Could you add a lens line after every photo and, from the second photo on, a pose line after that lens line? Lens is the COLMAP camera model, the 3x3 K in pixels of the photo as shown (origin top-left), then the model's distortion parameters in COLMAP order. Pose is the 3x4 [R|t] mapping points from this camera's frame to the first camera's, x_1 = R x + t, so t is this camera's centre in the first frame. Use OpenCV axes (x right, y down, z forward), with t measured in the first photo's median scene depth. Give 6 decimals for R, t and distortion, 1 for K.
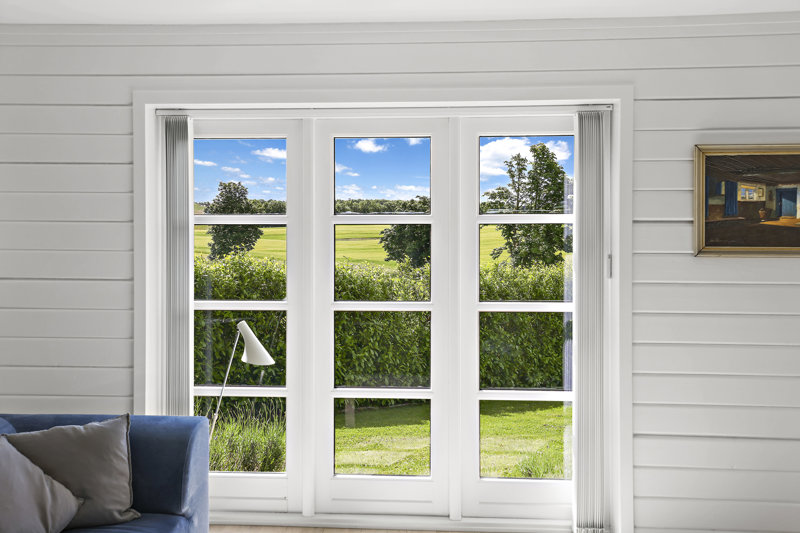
lens RADIAL K [[775.5, 0, 376.3], [0, 775.5, 229.7], [0, 0, 1]] dist [0.048193, 0.000000]
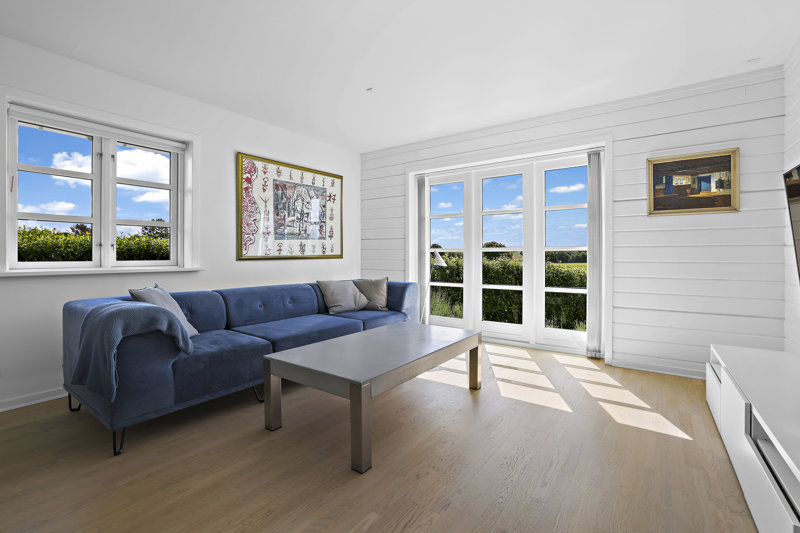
lens RADIAL K [[357.9, 0, 403.0], [0, 357.9, 259.0], [0, 0, 1]] dist [-0.016573, 0.002132]
pose [[0.857845, 0.003647, -0.513896, 0.340348], [-0.008855, 0.999931, -0.007686, 0.154062], [0.513833, 0.011144, 0.857818, -0.076183]]
